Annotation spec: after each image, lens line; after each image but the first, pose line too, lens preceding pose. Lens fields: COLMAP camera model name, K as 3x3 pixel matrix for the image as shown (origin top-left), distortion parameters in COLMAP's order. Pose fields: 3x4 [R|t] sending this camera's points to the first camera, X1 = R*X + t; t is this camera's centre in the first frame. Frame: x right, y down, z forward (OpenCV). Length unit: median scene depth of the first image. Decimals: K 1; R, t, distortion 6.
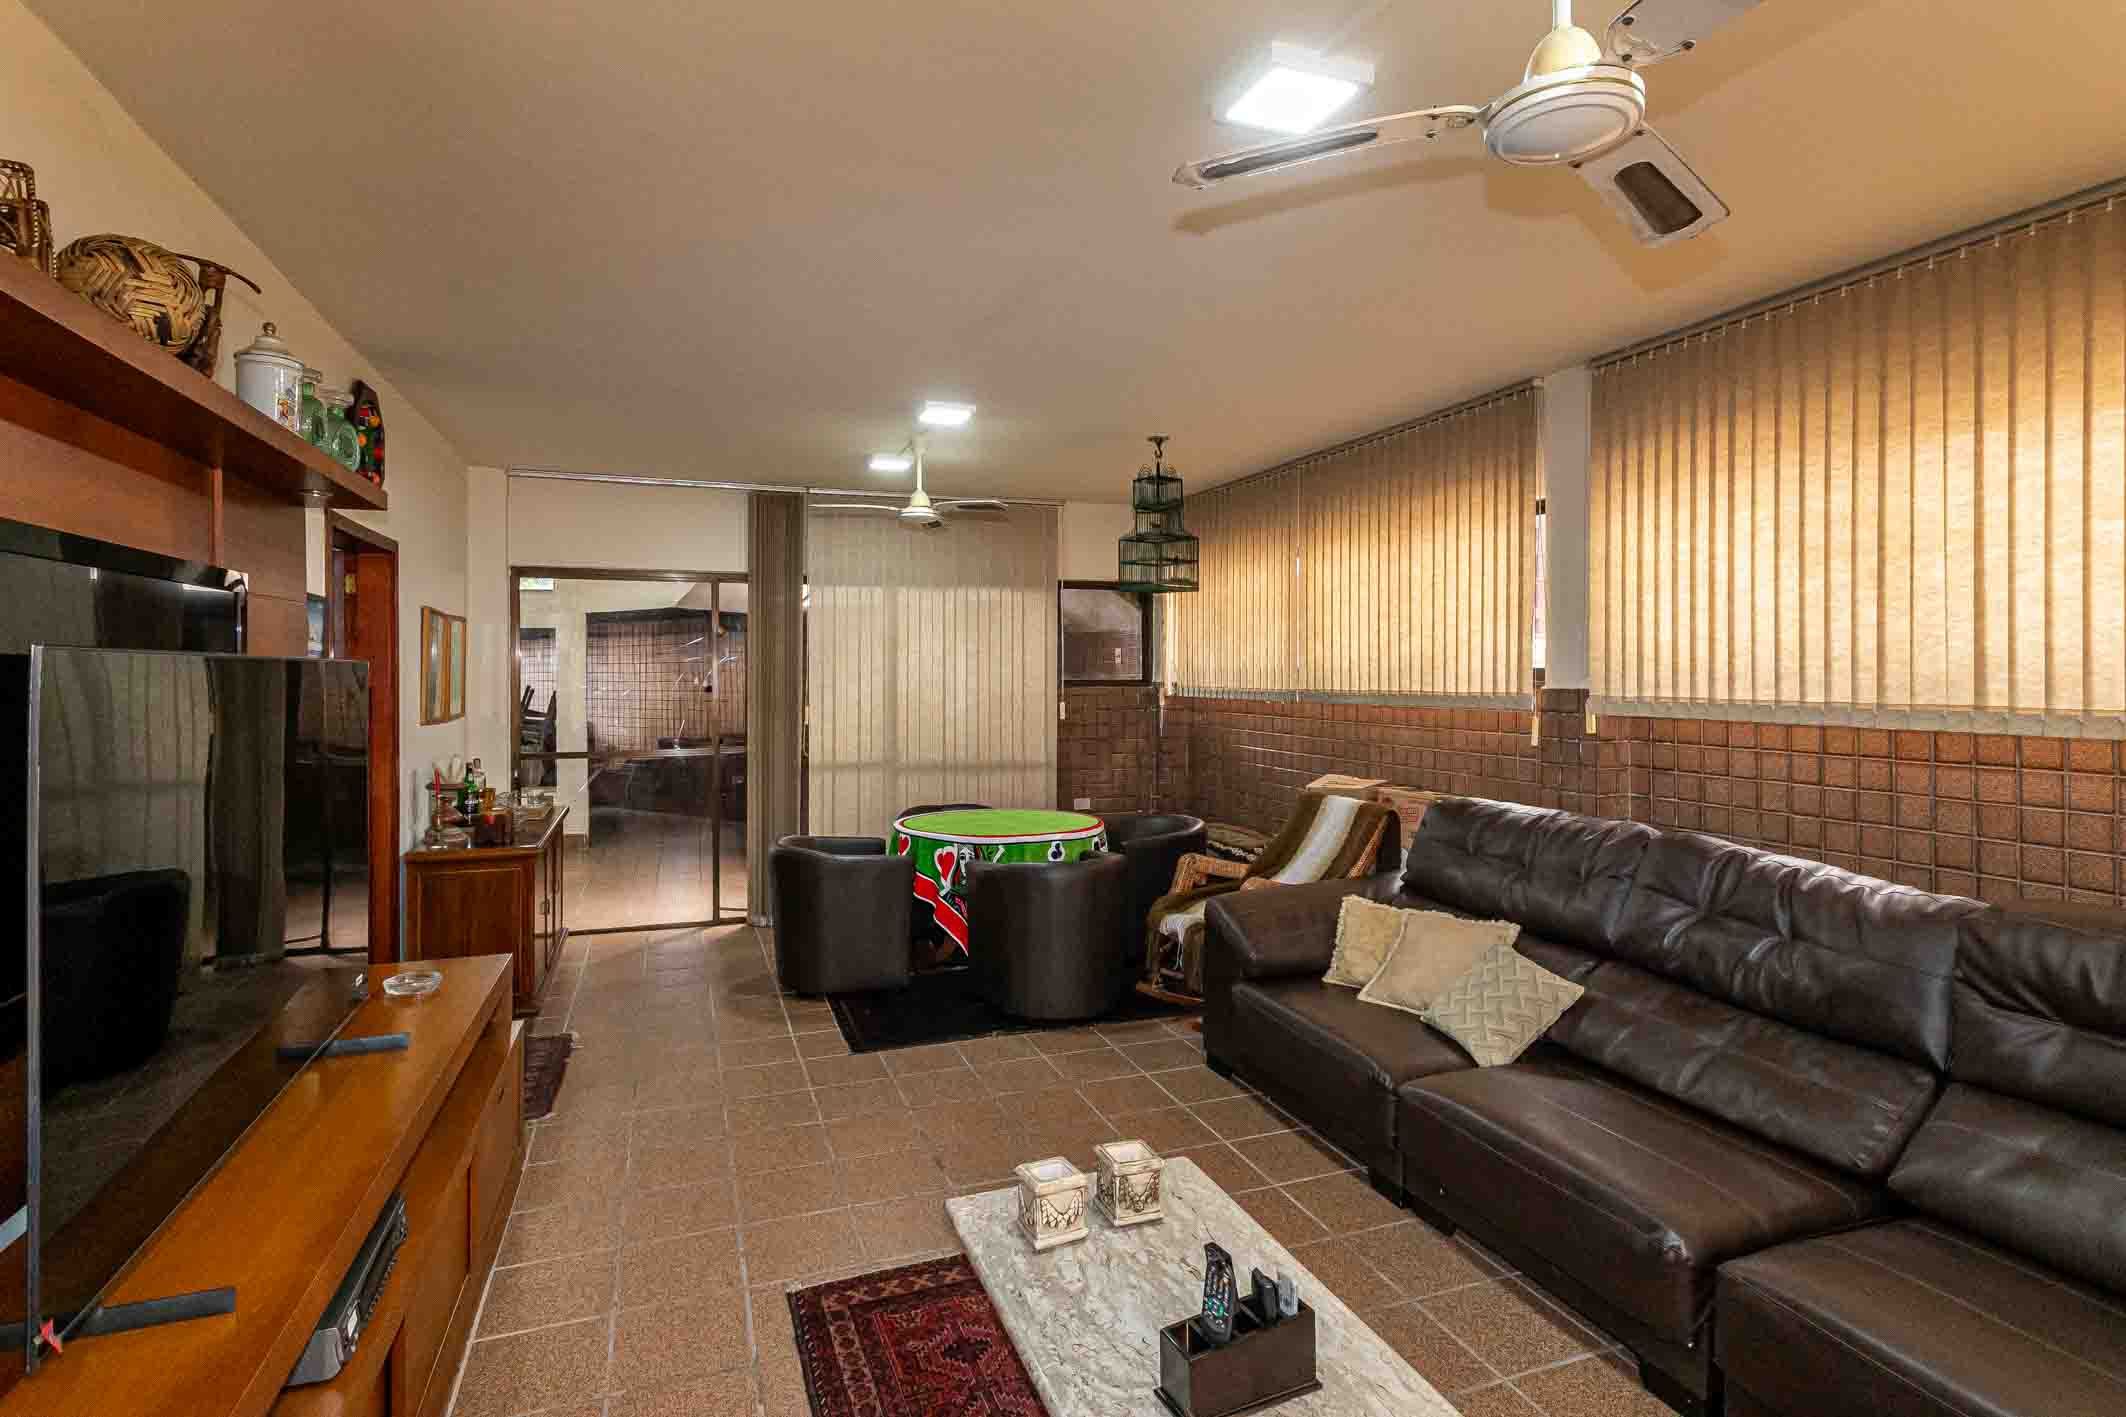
lens RADIAL K [[1005.1, 0, 1062.1], [0, 1005.1, 689.8], [0, 0, 1]] dist [0.000977, 0.001251]
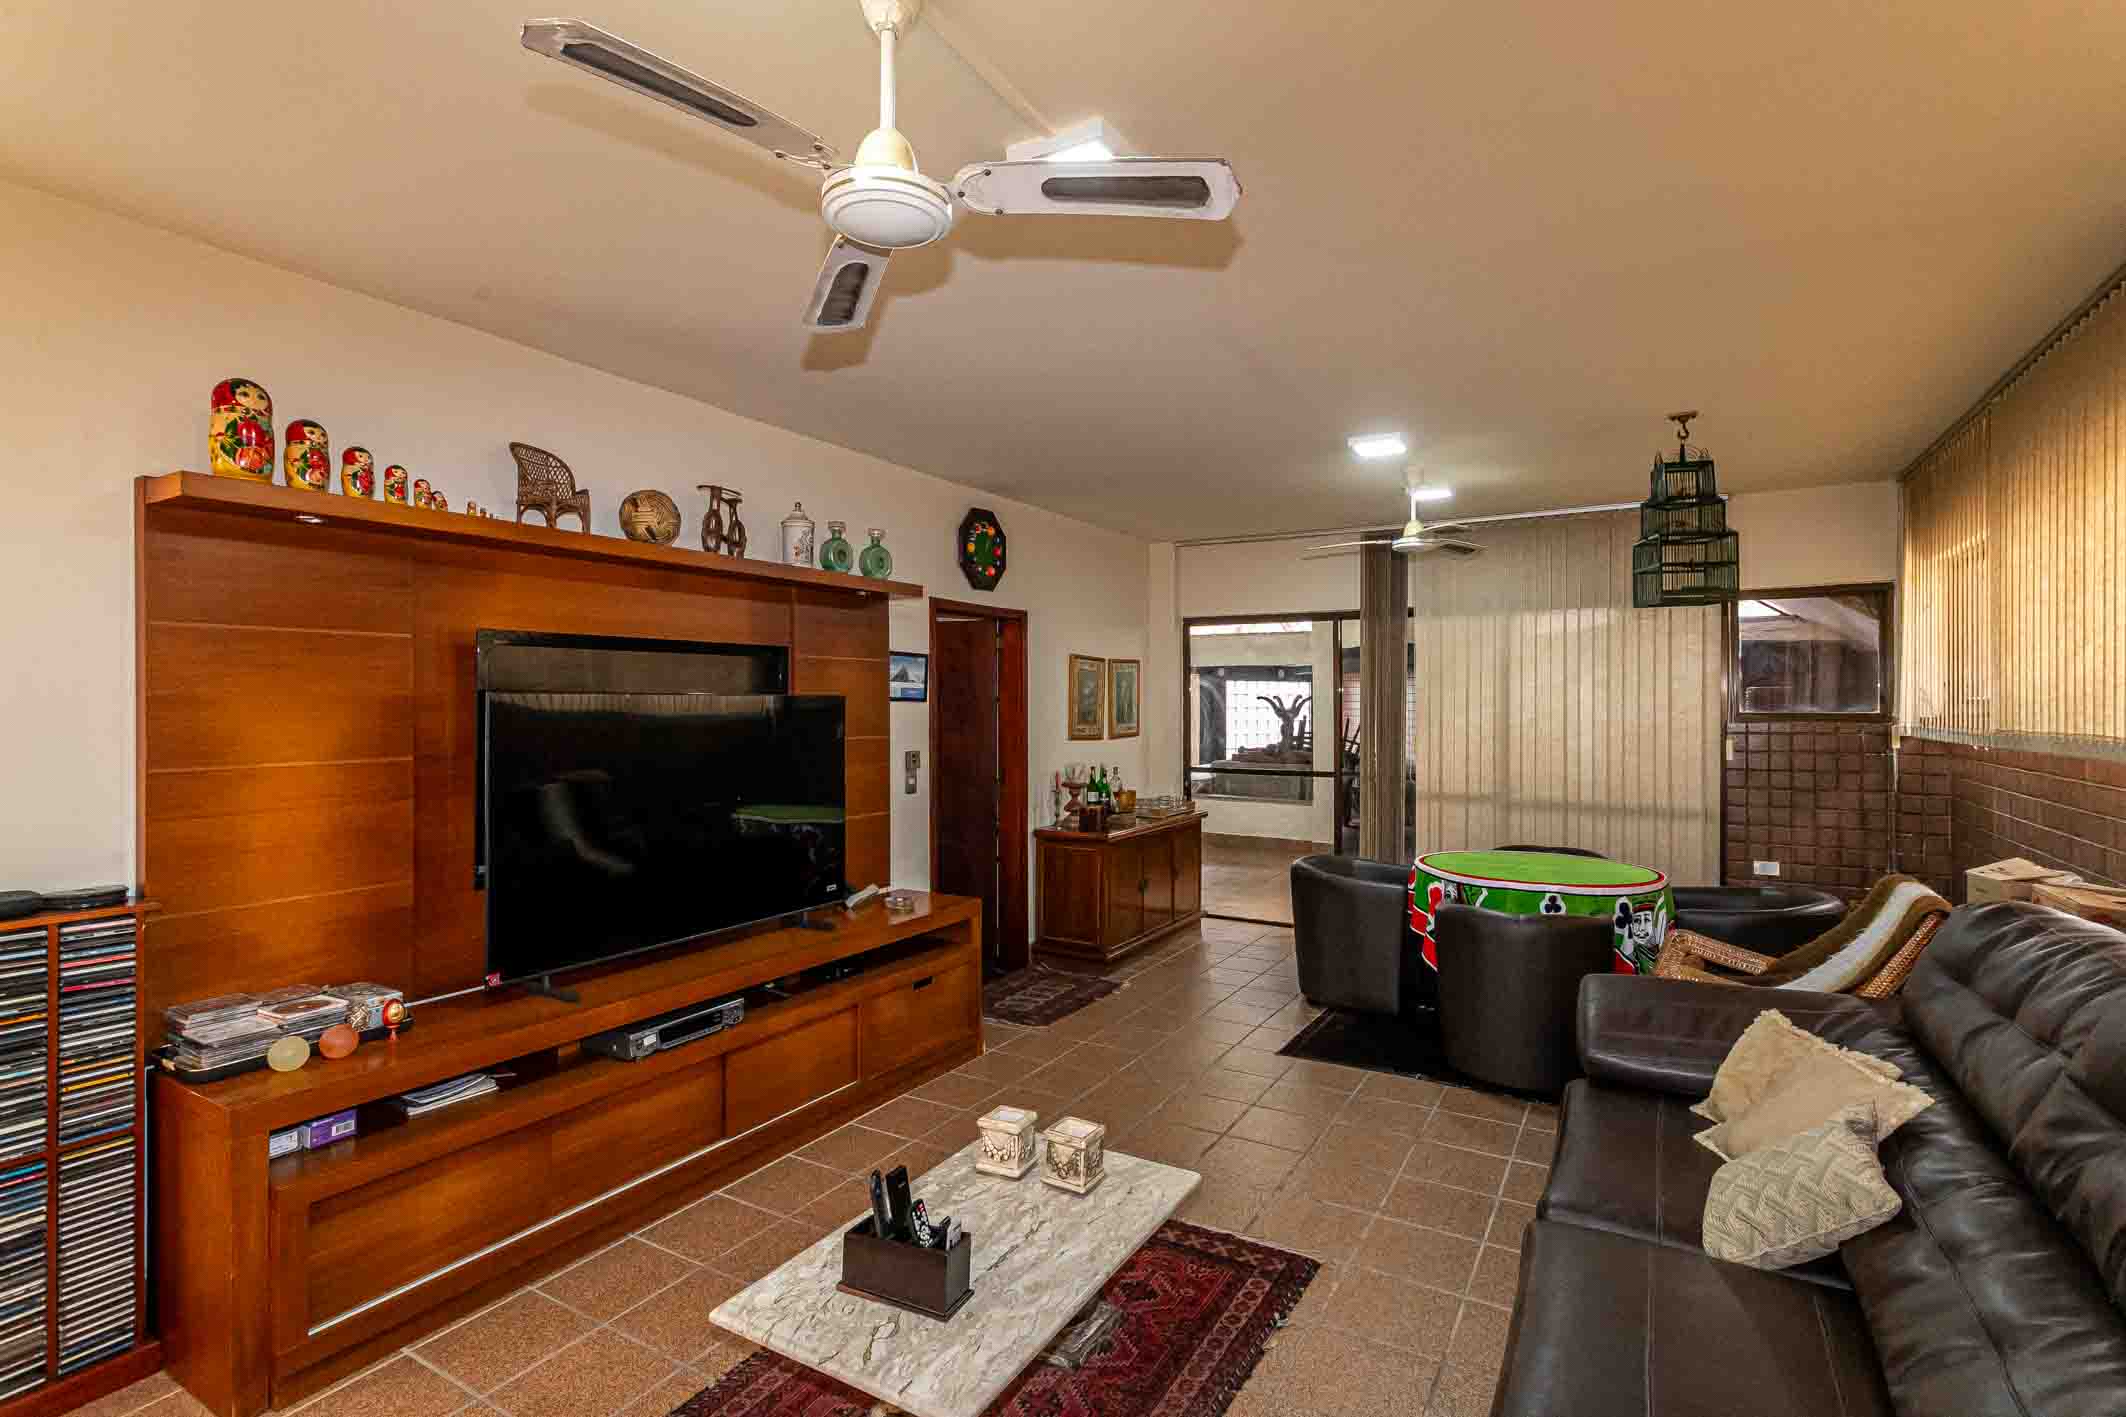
lens RADIAL K [[1005.1, 0, 1113.9], [0, 1005.1, 703.0], [0, 0, 1]] dist [0.000977, 0.001251]
pose [[0.648530, 0.003938, -0.761179, 0.322326], [-0.016323, 0.999829, -0.008735, -0.002564], [0.761014, 0.018089, 0.648483, 0.099139]]
